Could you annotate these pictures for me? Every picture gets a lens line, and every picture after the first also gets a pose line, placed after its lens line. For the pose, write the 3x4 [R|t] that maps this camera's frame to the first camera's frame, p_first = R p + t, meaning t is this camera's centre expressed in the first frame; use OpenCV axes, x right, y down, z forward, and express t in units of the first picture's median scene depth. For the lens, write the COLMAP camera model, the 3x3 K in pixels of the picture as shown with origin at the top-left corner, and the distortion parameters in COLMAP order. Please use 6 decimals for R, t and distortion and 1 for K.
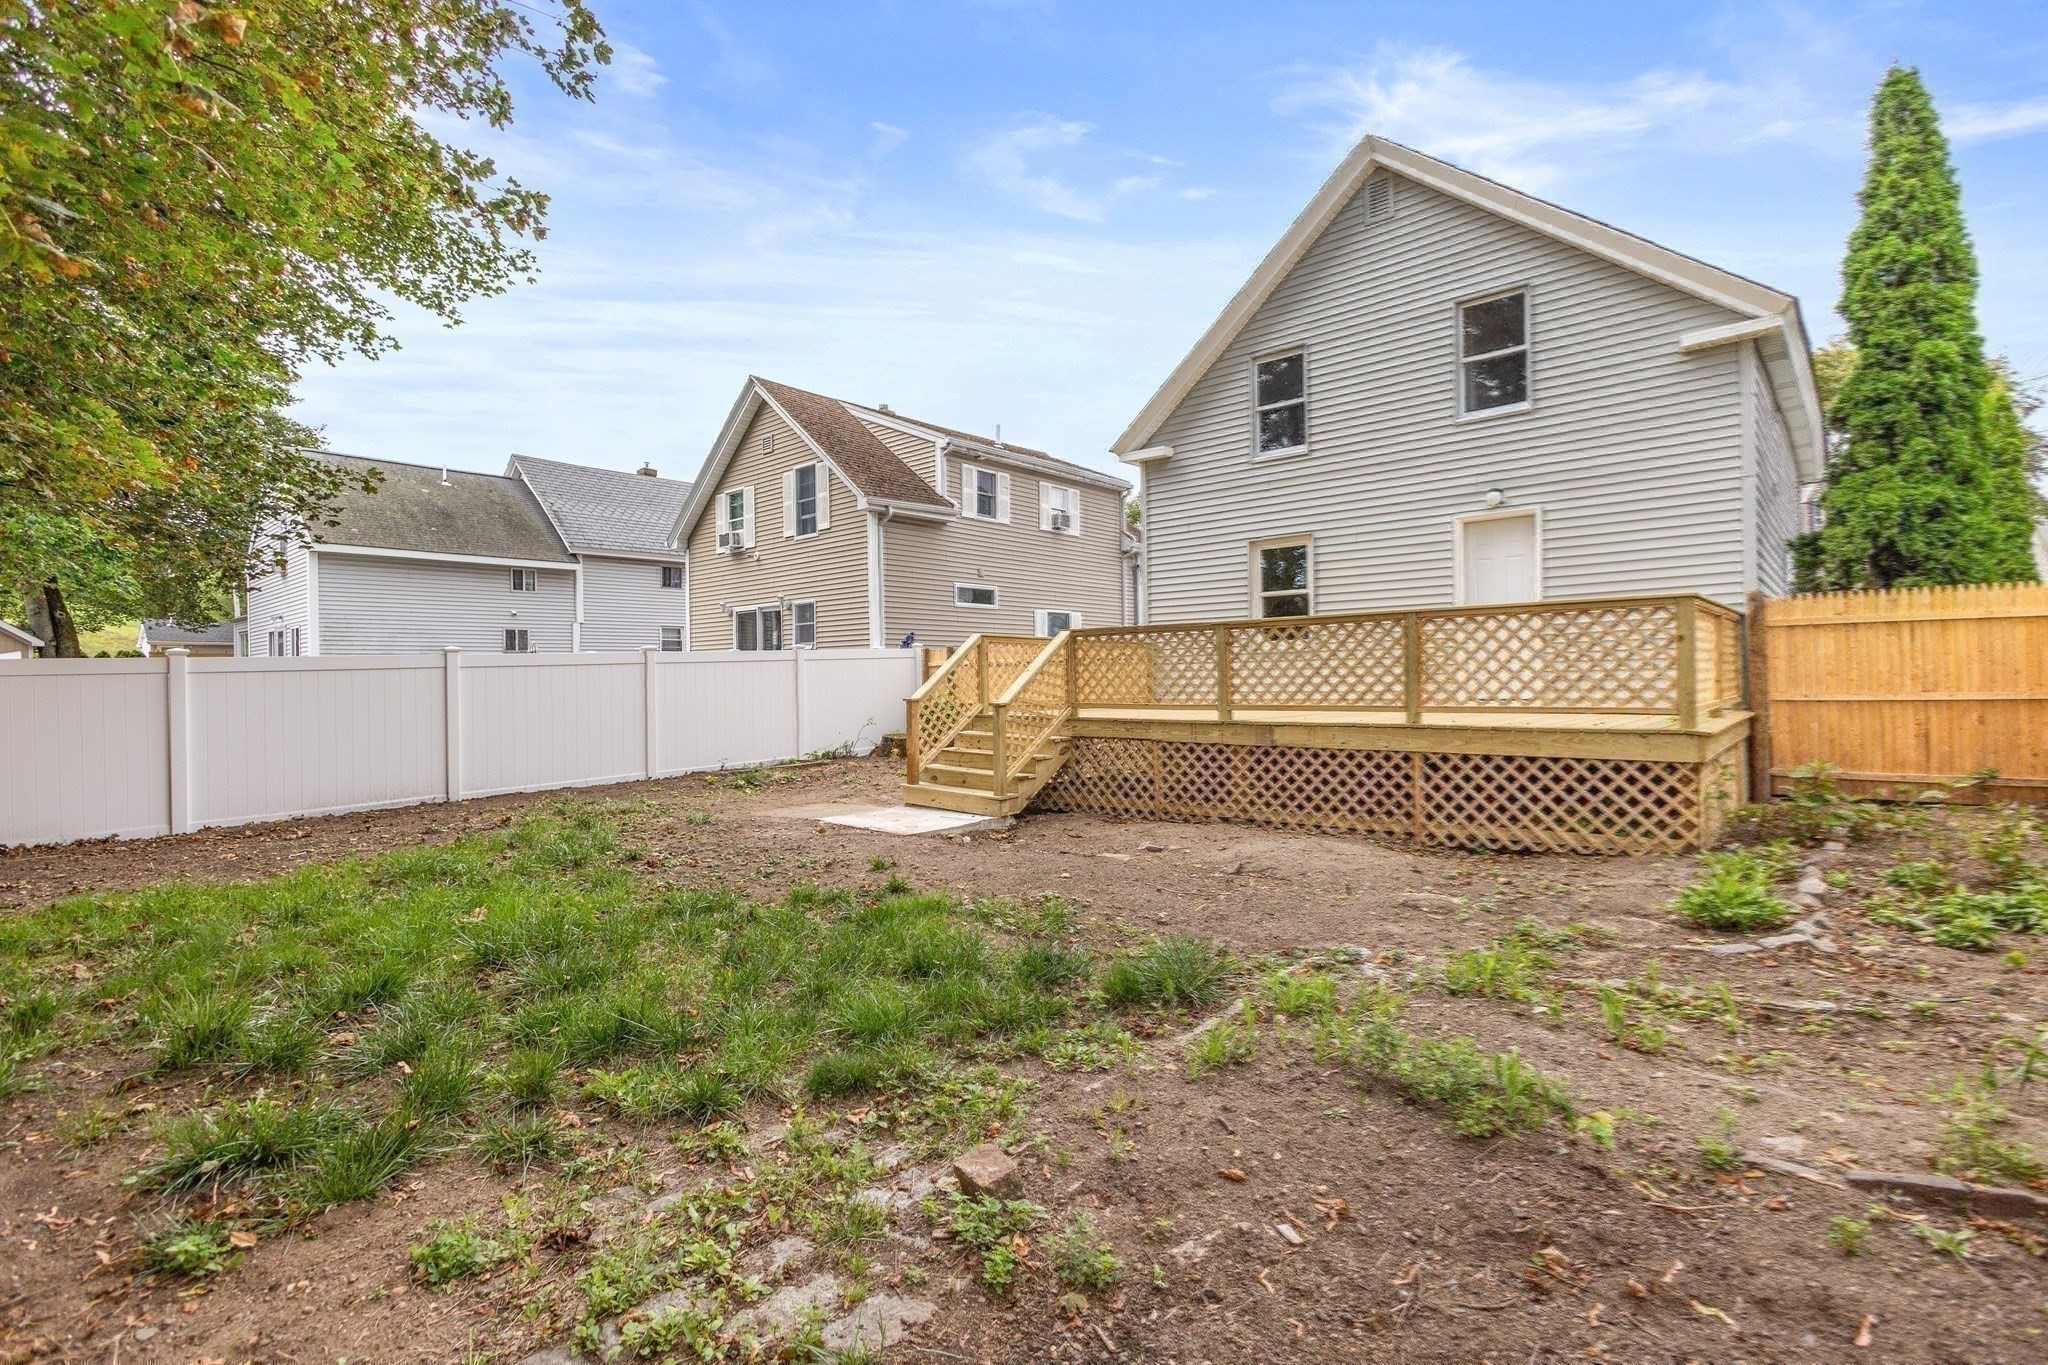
lens RADIAL K [[943.6, 0, 1025.1], [0, 943.6, 677.4], [0, 0, 1]] dist [-0.002817, -0.000180]
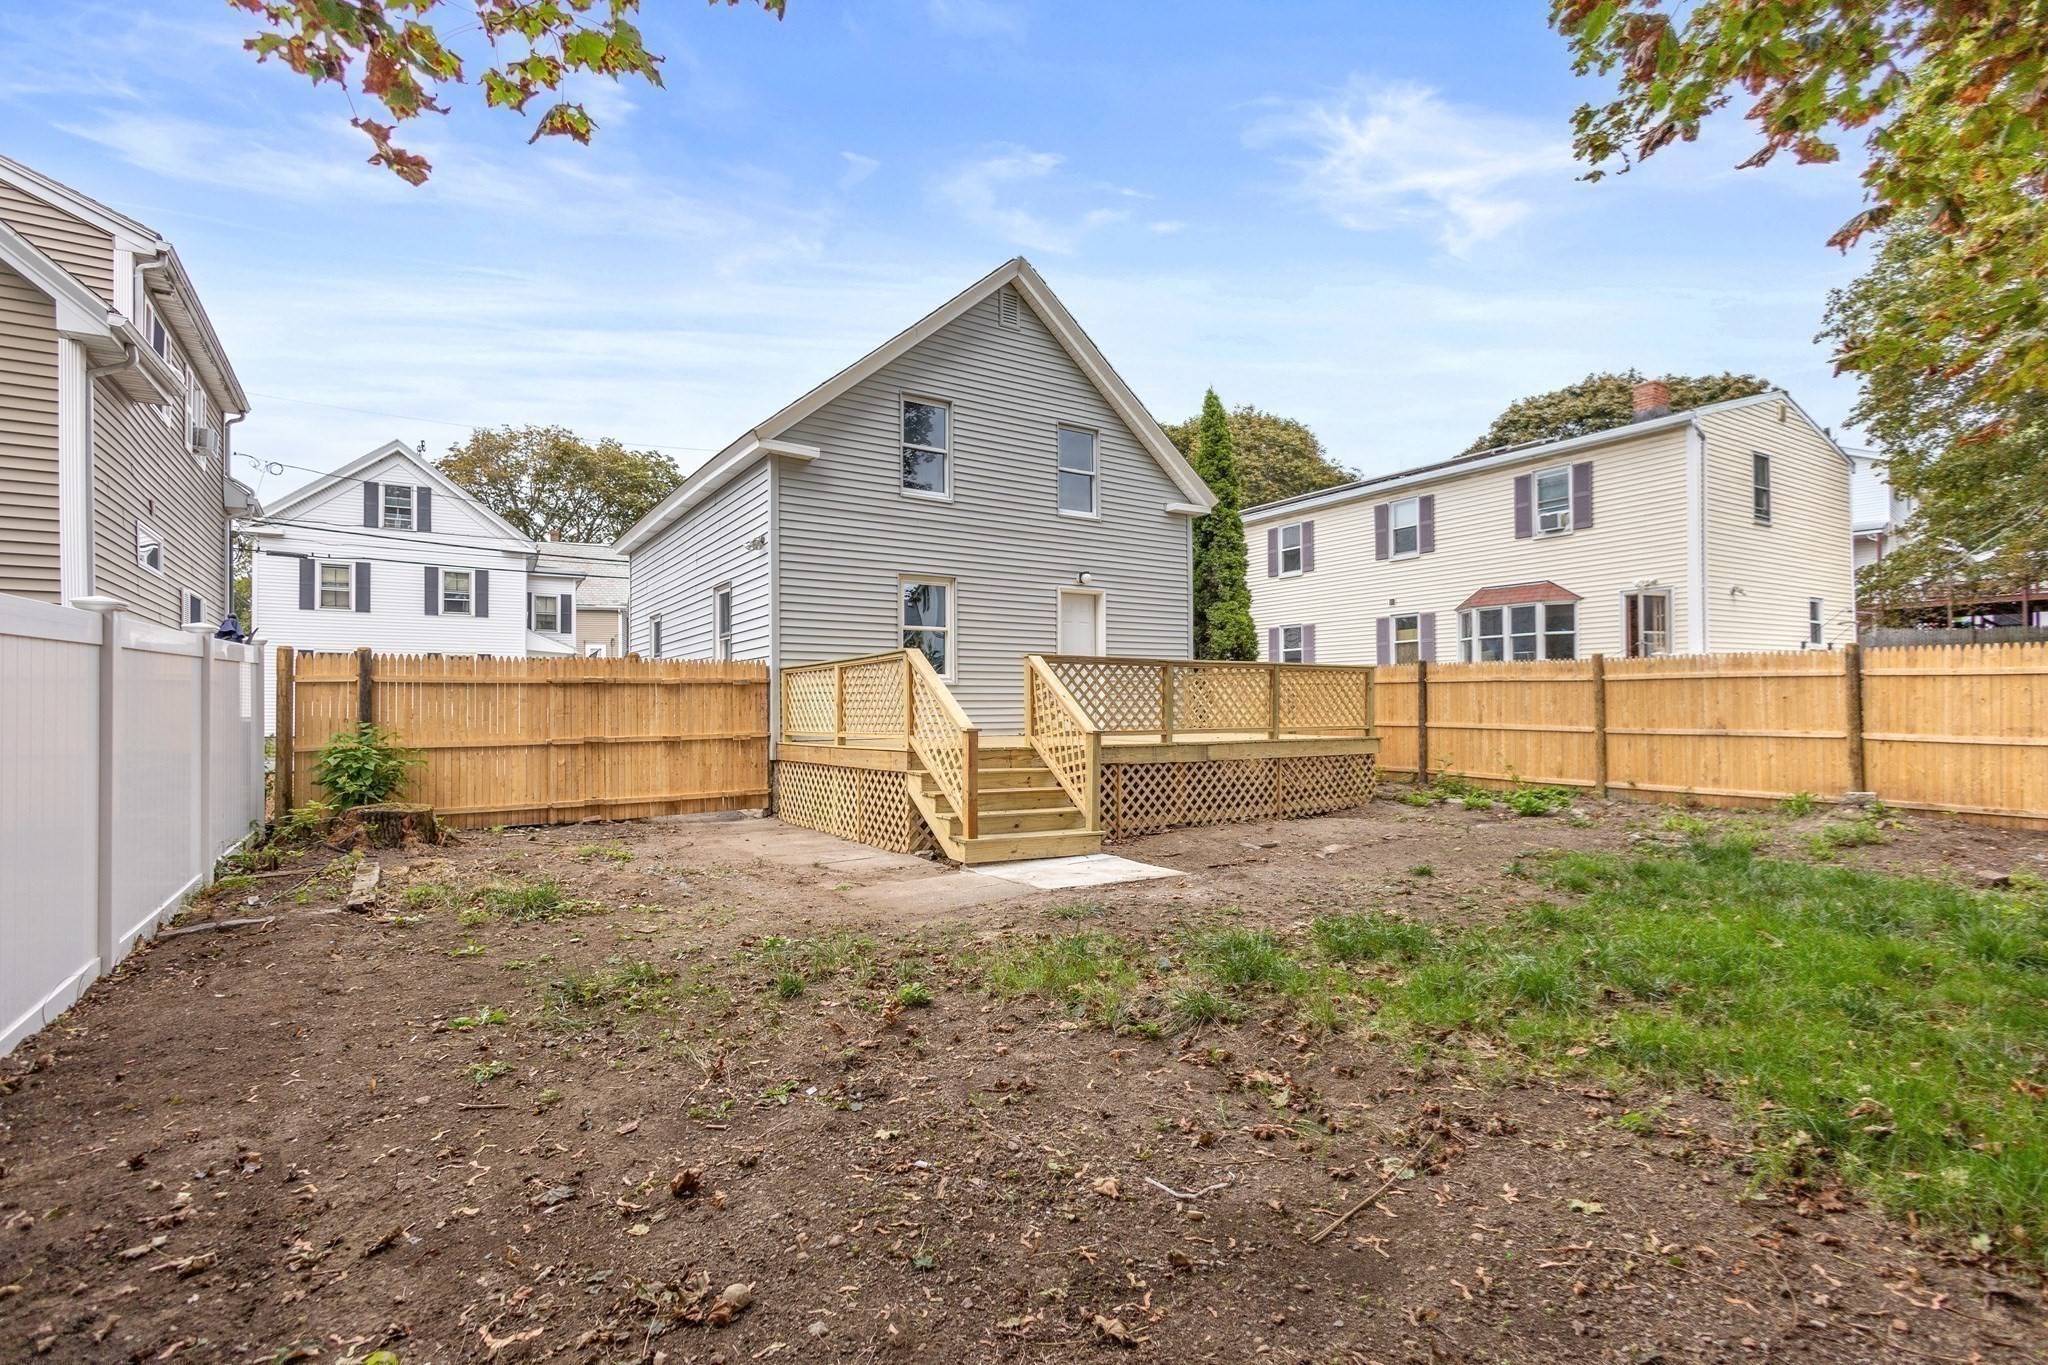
lens RADIAL K [[943.6, 0, 1027.8], [0, 943.6, 694.9], [0, 0, 1]] dist [-0.002817, -0.000180]
pose [[0.230372, 0.024966, 0.972782, -0.952074], [0.002889, 0.999649, -0.026339, 0.015401], [-0.973098, 0.008878, 0.230219, 0.871645]]
